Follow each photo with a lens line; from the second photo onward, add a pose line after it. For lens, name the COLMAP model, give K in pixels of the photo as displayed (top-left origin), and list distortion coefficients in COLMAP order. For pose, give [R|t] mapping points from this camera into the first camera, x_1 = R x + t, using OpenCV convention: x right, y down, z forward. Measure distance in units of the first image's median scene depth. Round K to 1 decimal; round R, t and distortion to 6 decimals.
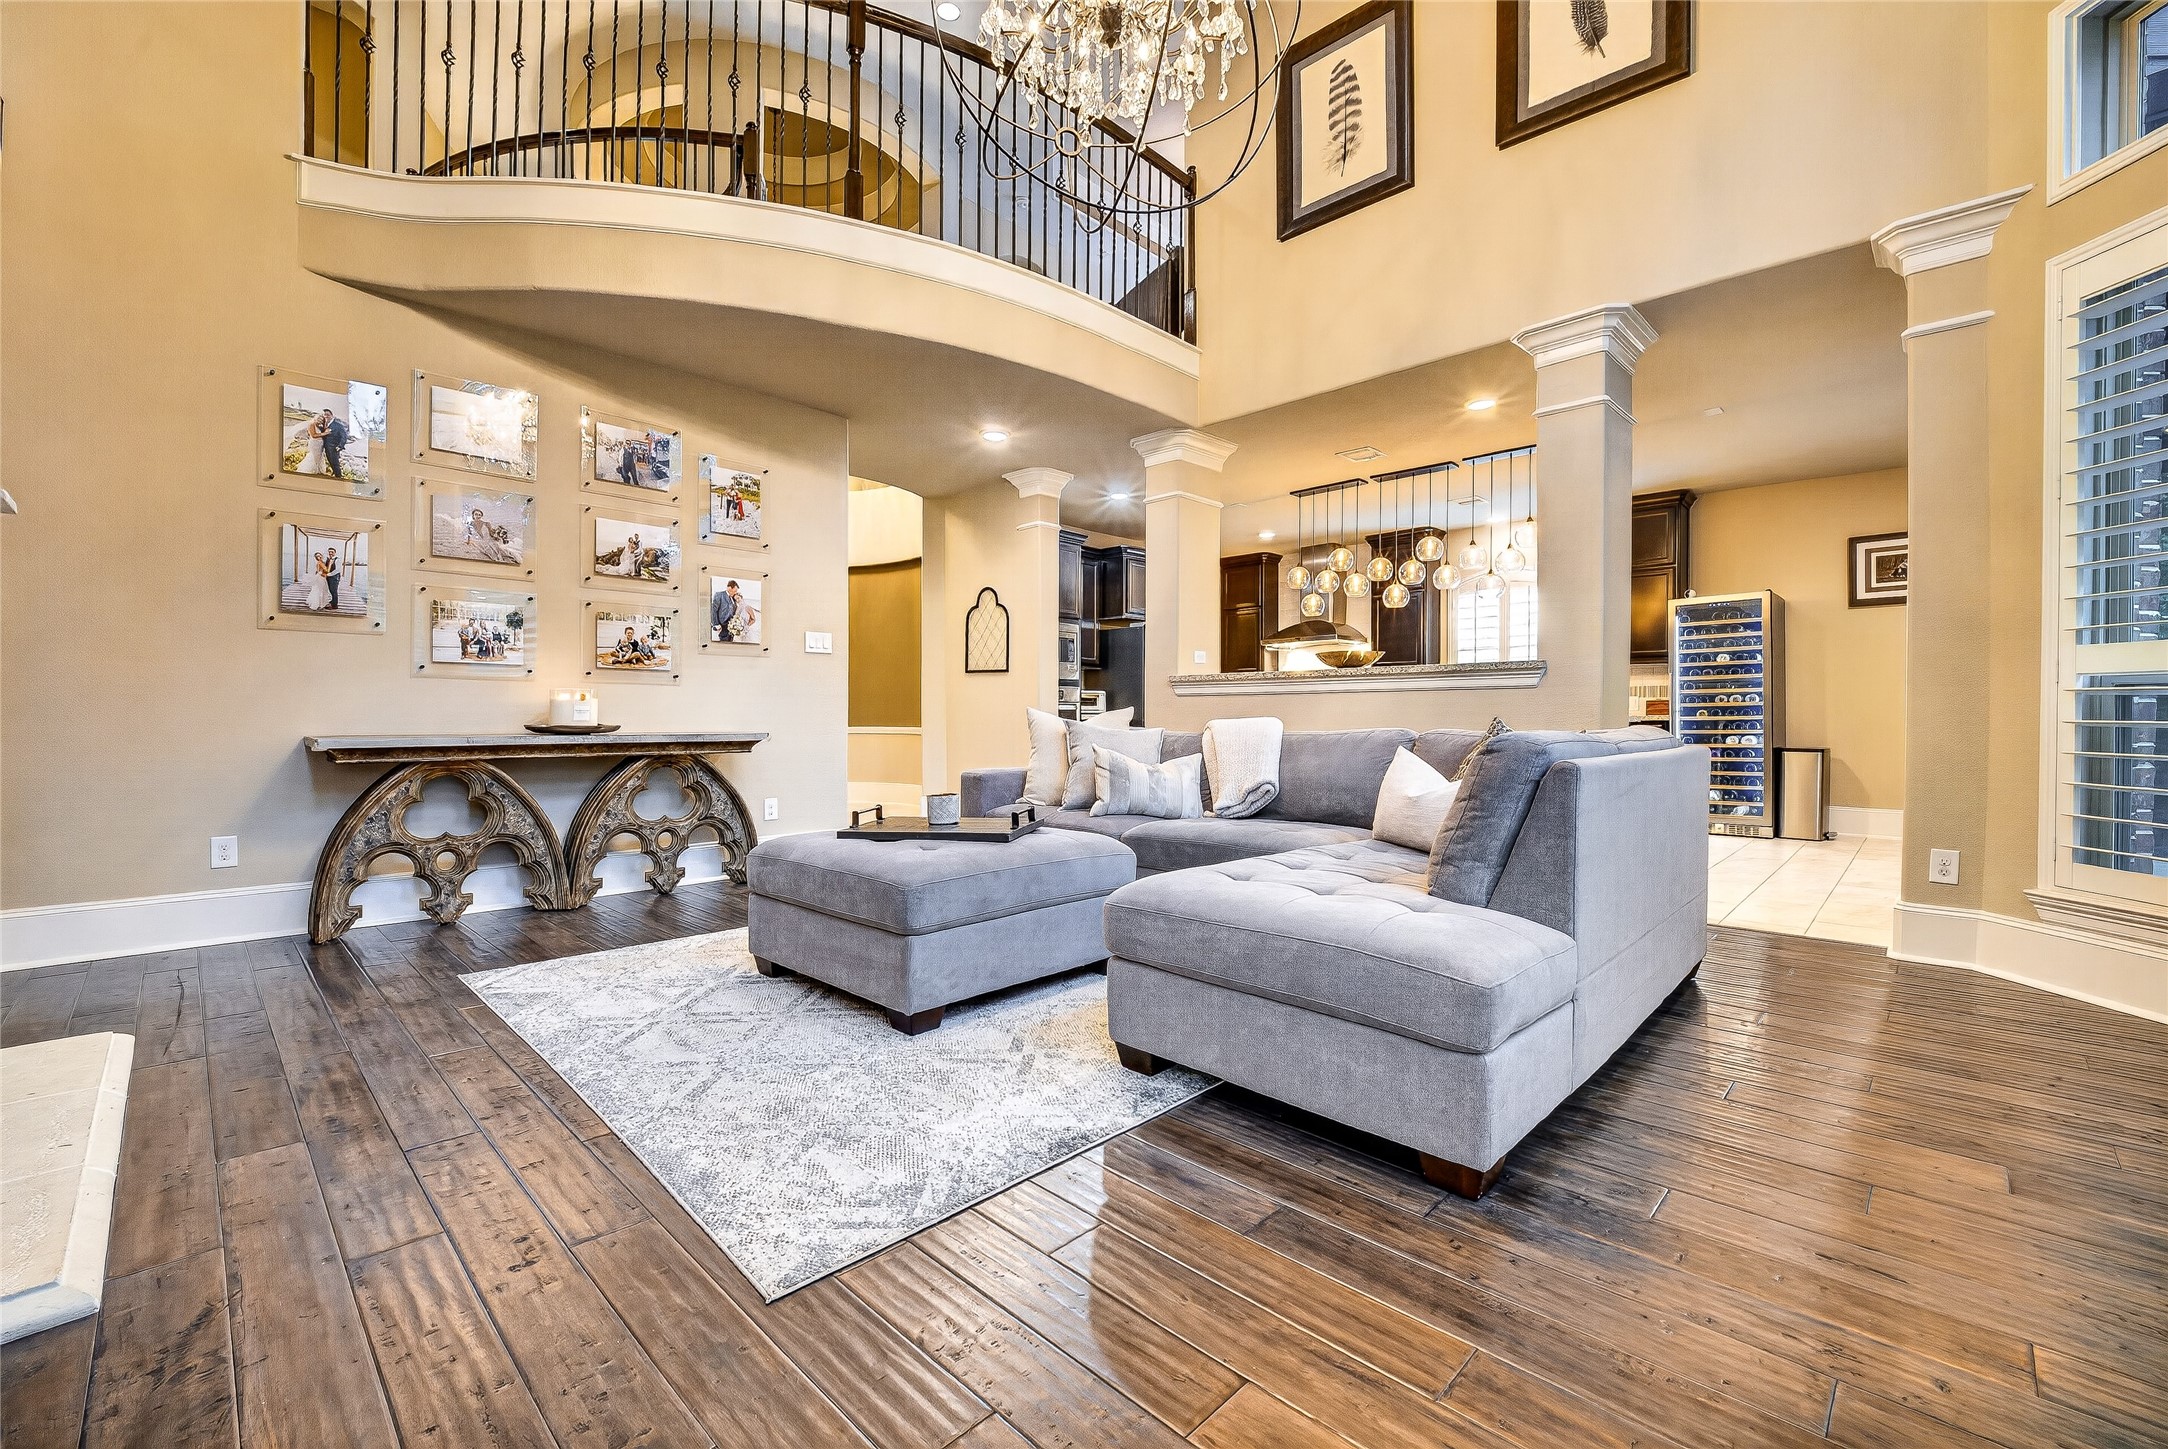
lens RADIAL K [[897.0, 0, 1067.4], [0, 897.0, 725.6], [0, 0, 1]] dist [-0.011101, -0.000854]
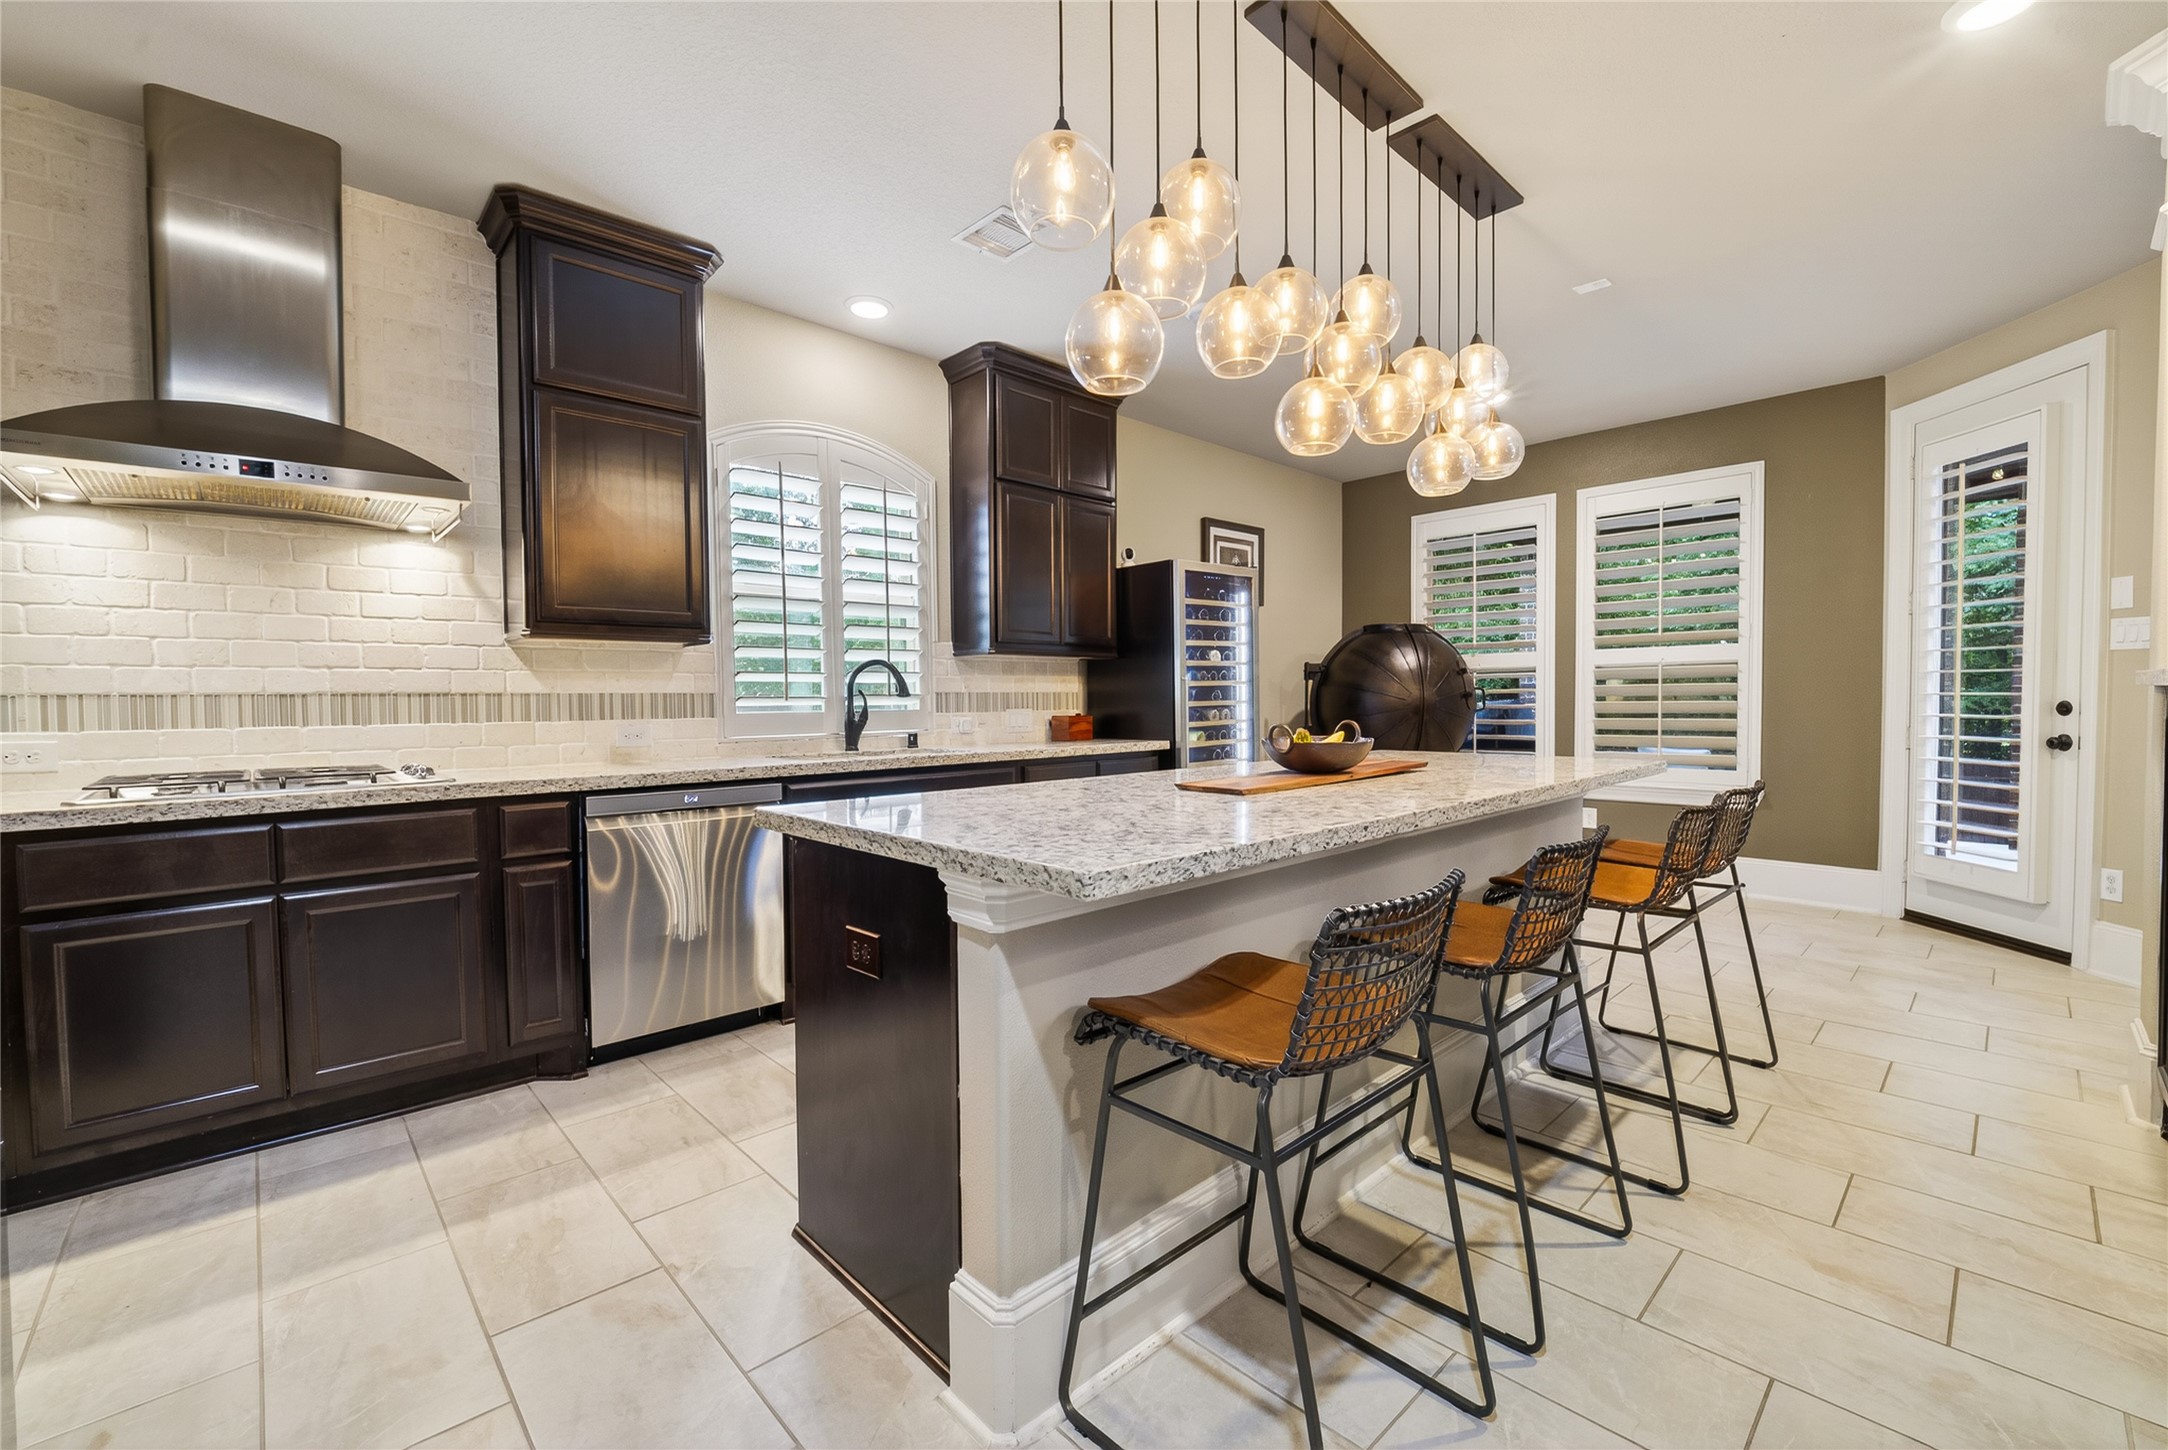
lens RADIAL K [[897.0, 0, 1090.9], [0, 897.0, 727.4], [0, 0, 1]] dist [-0.011101, -0.000854]
pose [[0.028743, -0.032350, 0.999063, 0.040274], [0.013491, 0.999398, 0.031972, -0.044489], [-0.999496, 0.012559, 0.029162, 1.084983]]
